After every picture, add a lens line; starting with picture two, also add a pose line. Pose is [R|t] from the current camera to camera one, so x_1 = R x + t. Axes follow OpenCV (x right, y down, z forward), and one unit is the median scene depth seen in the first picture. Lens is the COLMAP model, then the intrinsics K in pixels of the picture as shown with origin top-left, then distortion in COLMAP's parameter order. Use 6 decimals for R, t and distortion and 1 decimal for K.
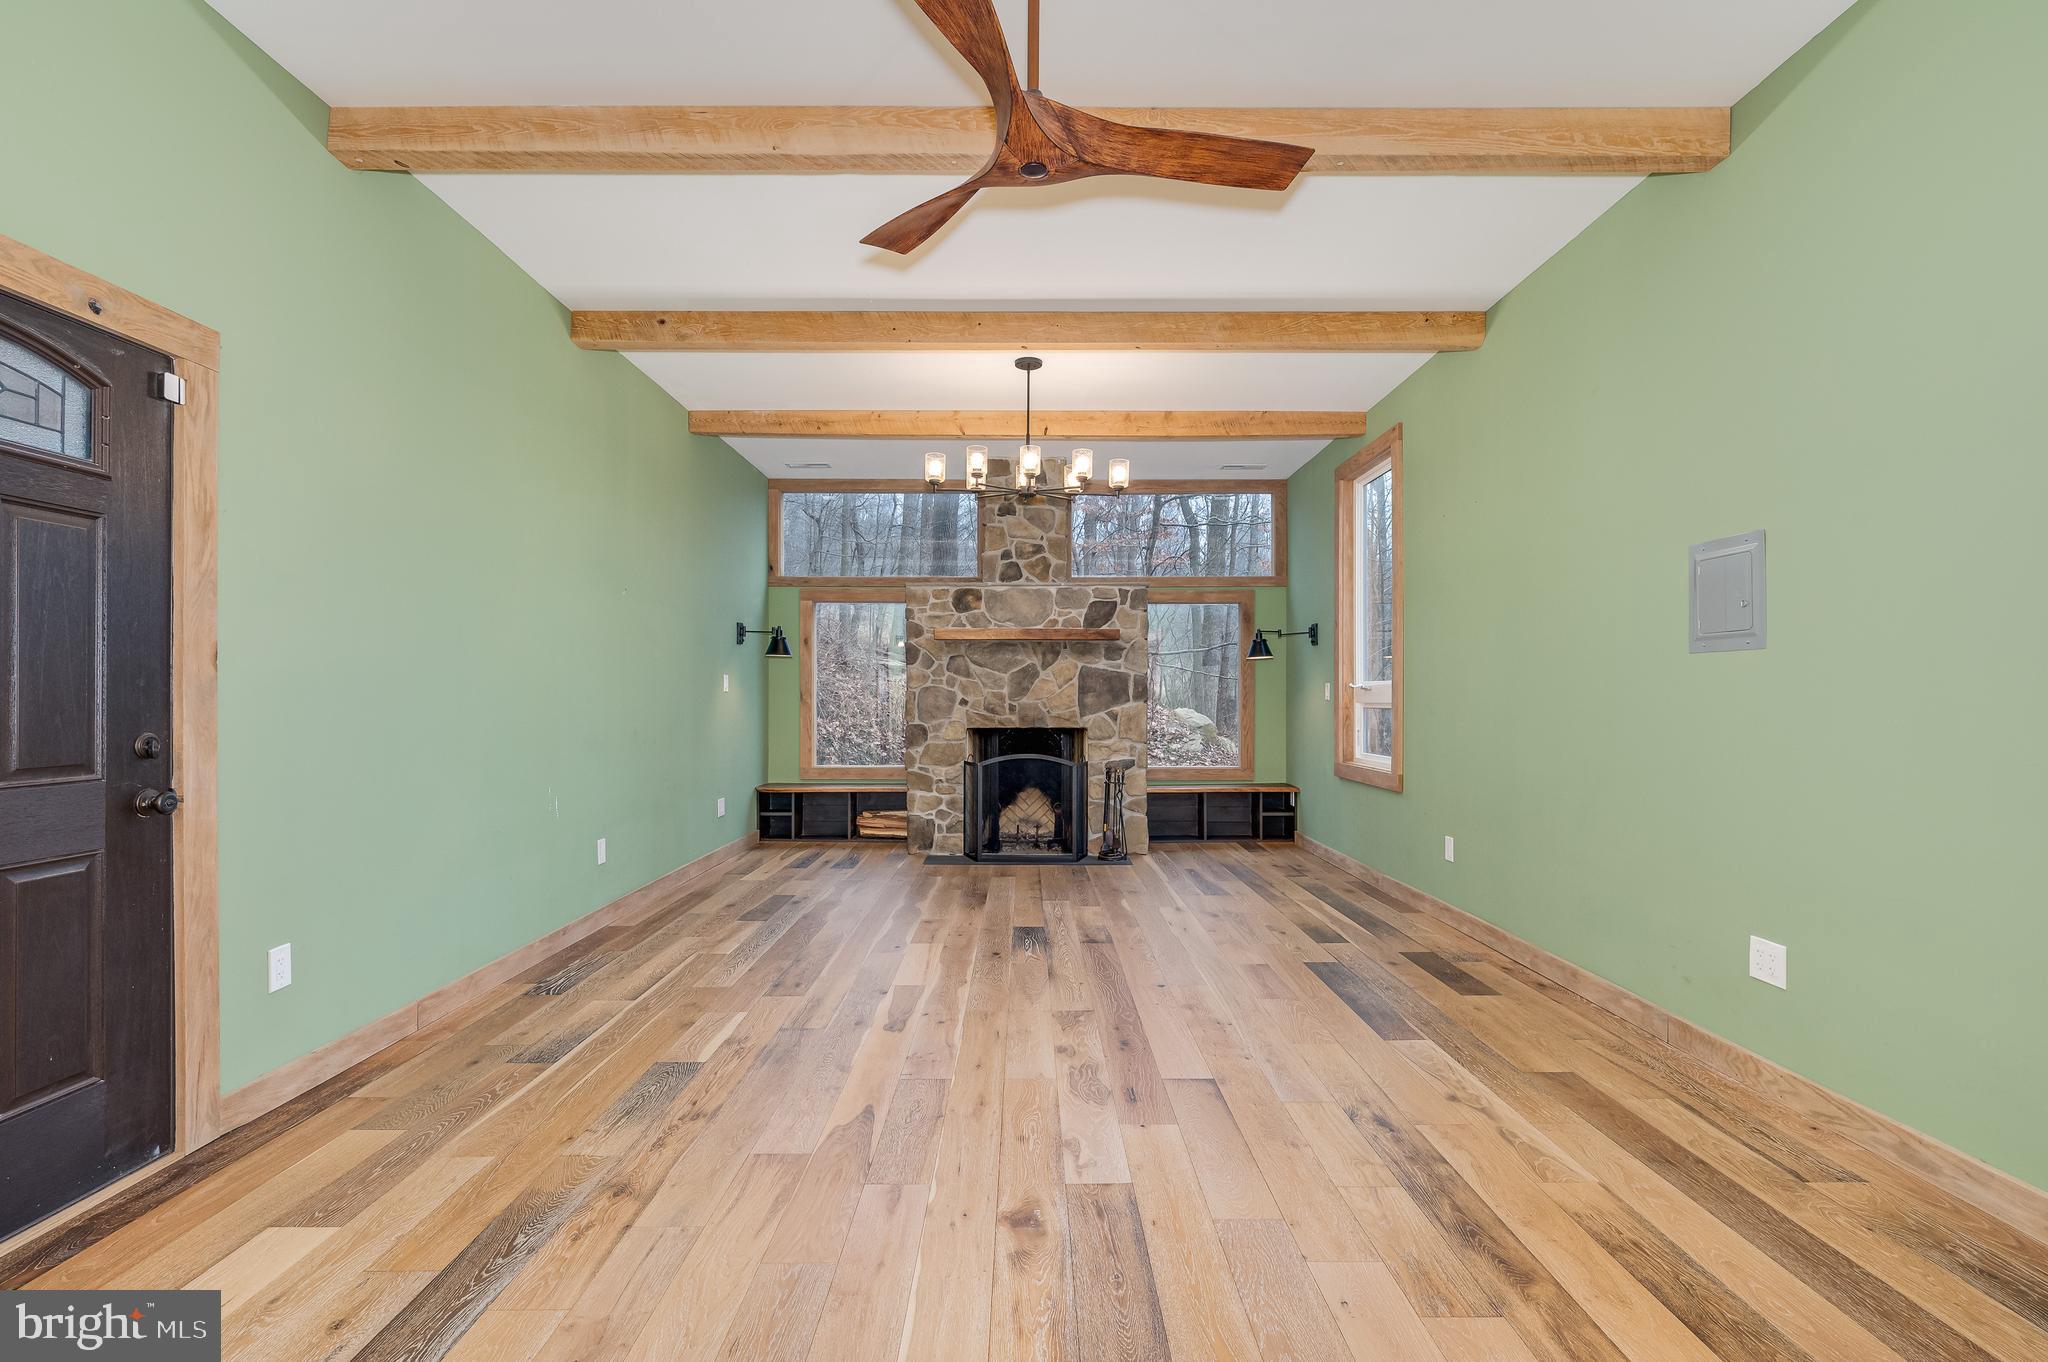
lens RADIAL K [[949.6, 0, 966.6], [0, 949.6, 692.7], [0, 0, 1]] dist [0.000231, 0.000093]
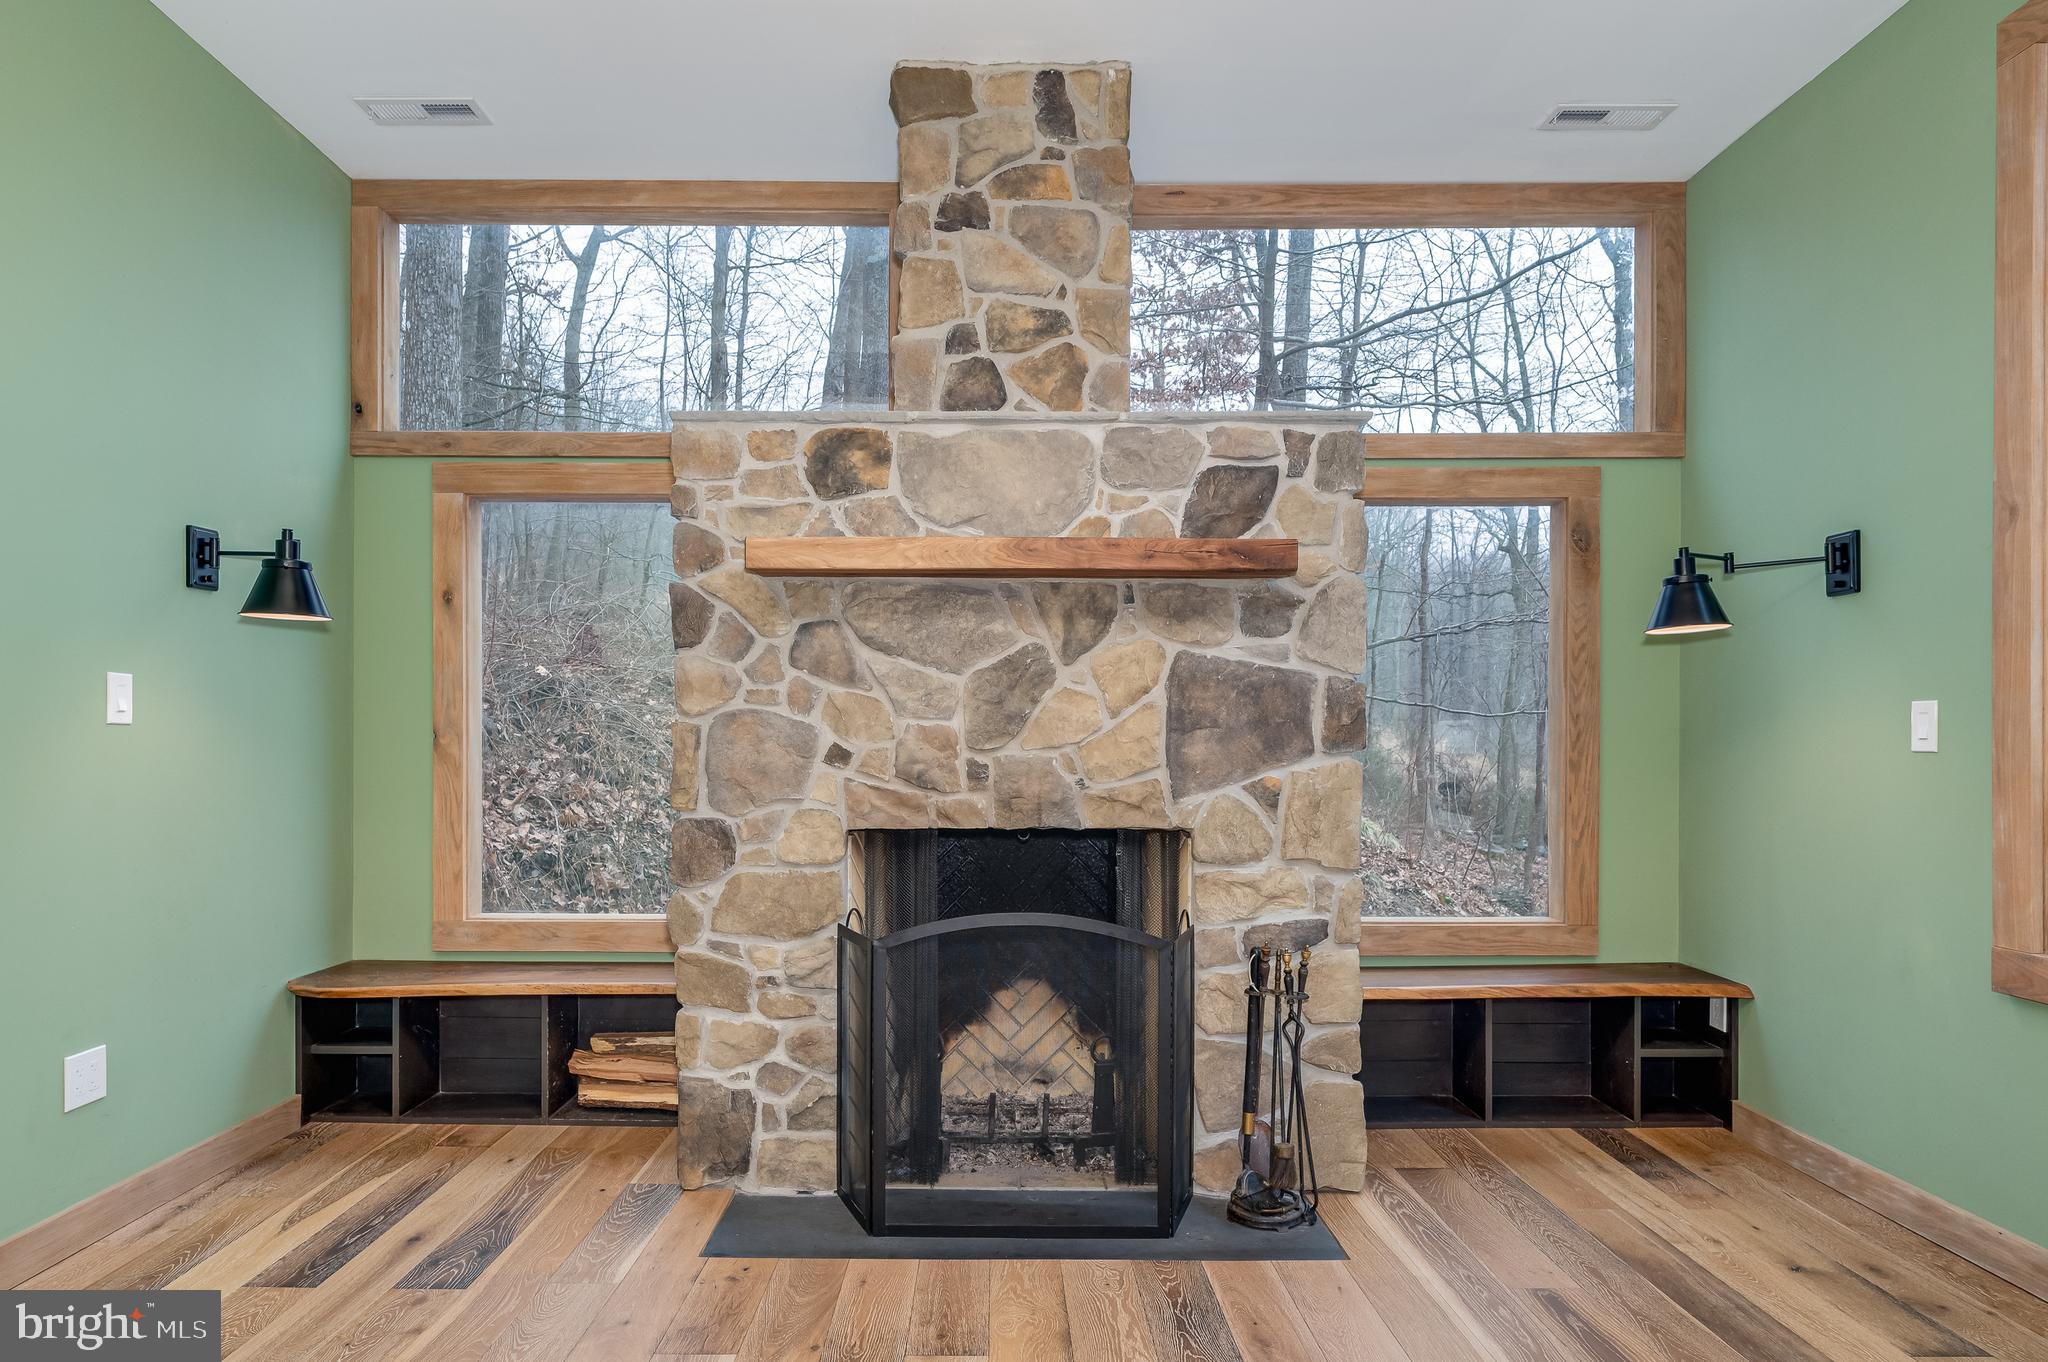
lens RADIAL K [[1262.7, 0, 906.6], [0, 1262.7, 744.0], [0, 0, 1]] dist [-0.001507, -0.000320]
pose [[0.999967, 0.001370, -0.008069, 0.027572], [-0.001319, 0.999979, 0.006368, 0.002867], [0.008078, -0.006358, 0.999947, 0.573799]]
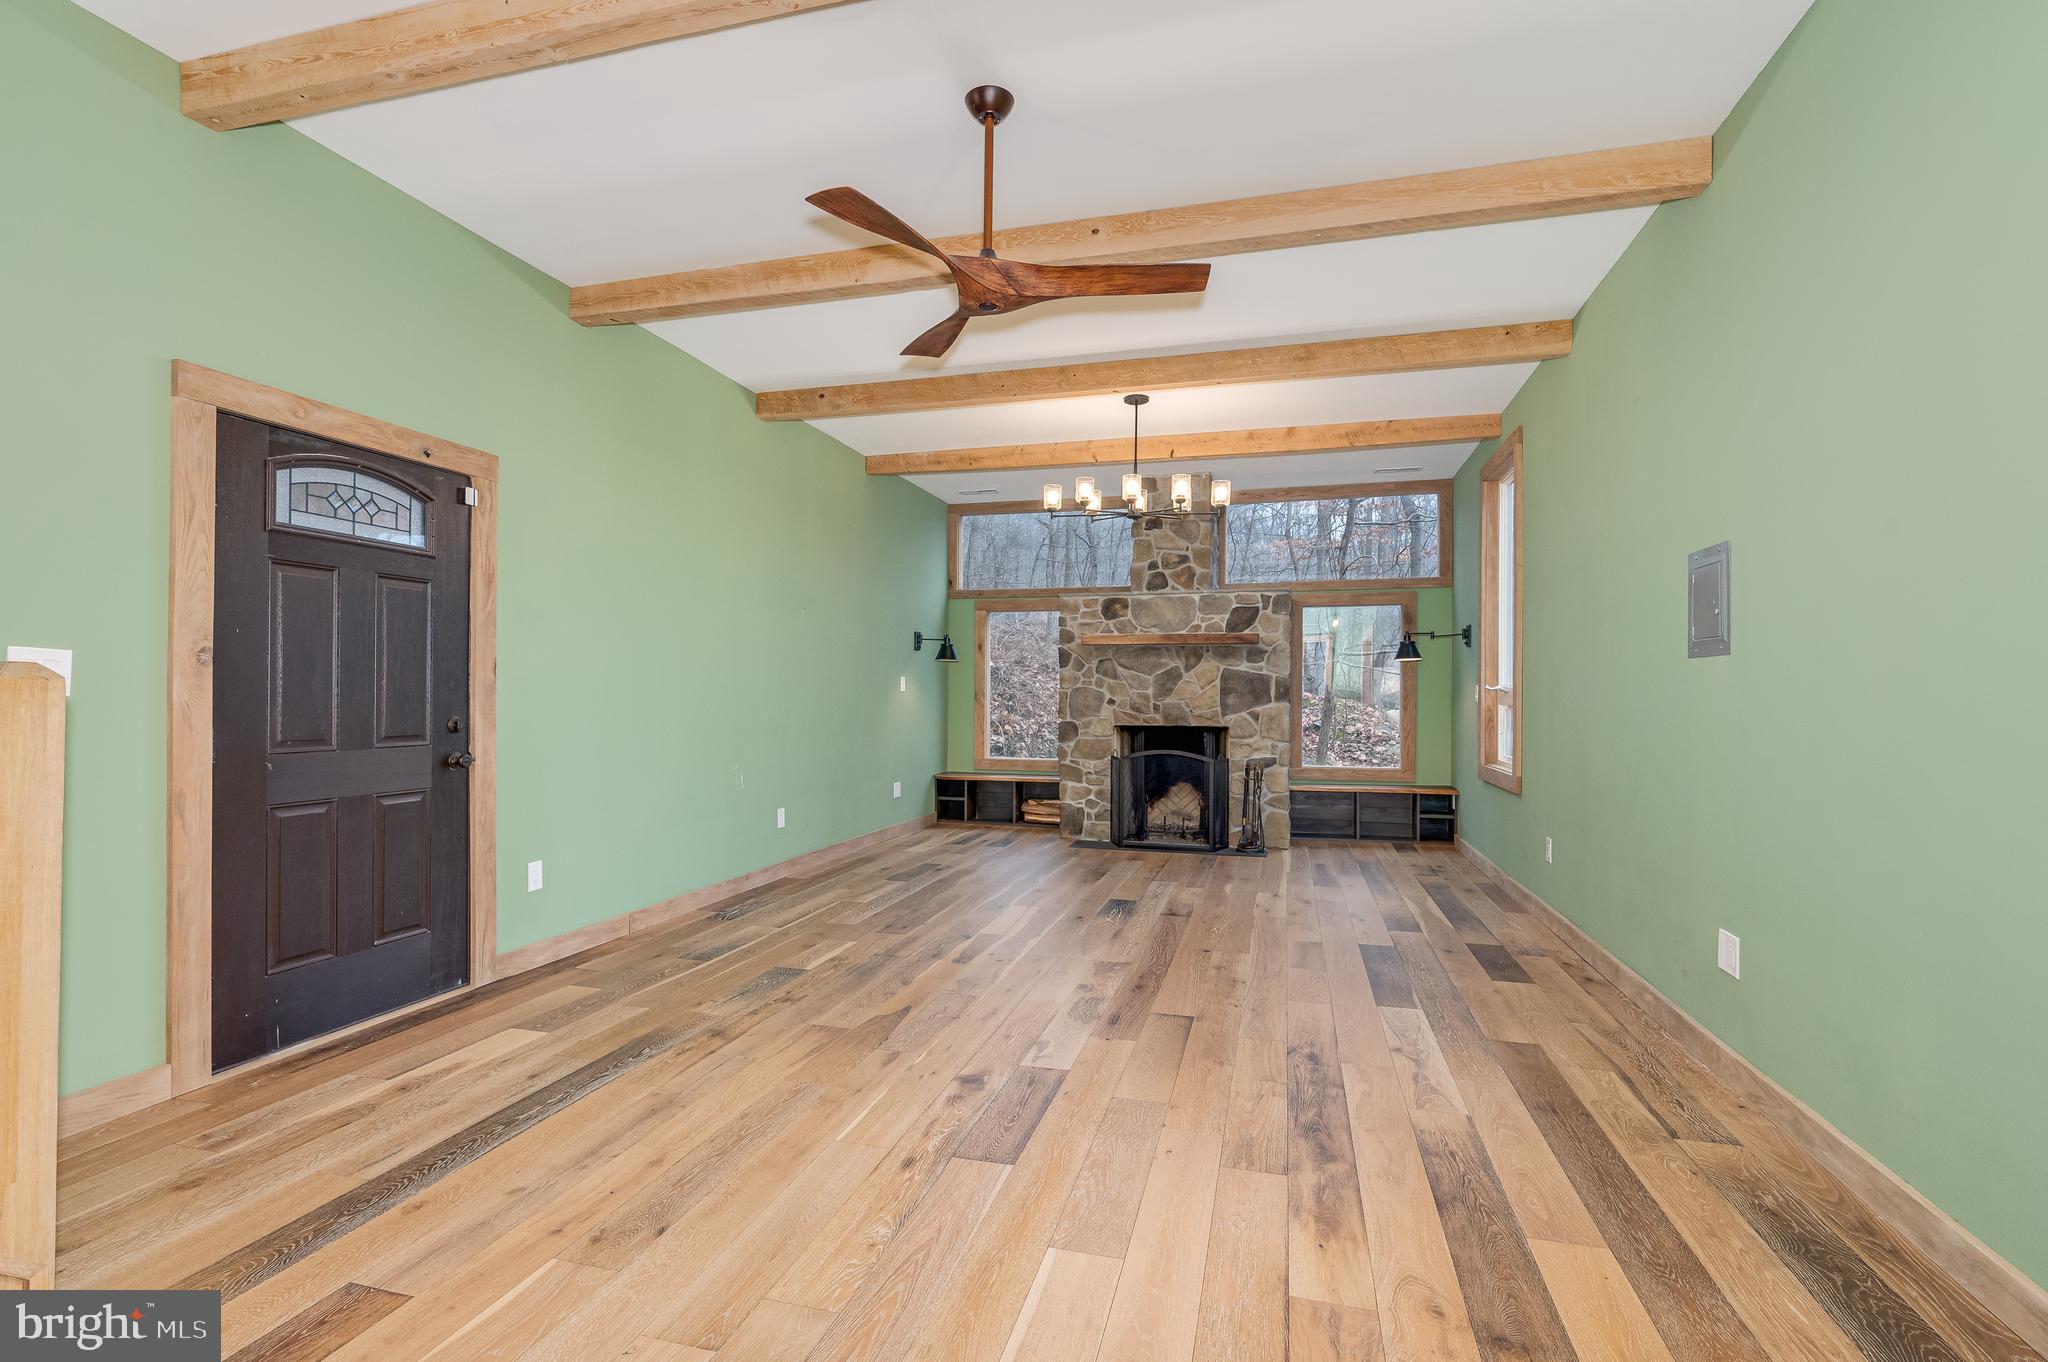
lens RADIAL K [[941.6, 0, 956.8], [0, 941.6, 690.9], [0, 0, 1]] dist [0.000283, -0.000048]
pose [[0.961932, 0.003778, -0.273264, 0.130635], [-0.004206, 0.999991, -0.000979, -0.000664], [0.273257, 0.002092, 0.961939, -0.099236]]
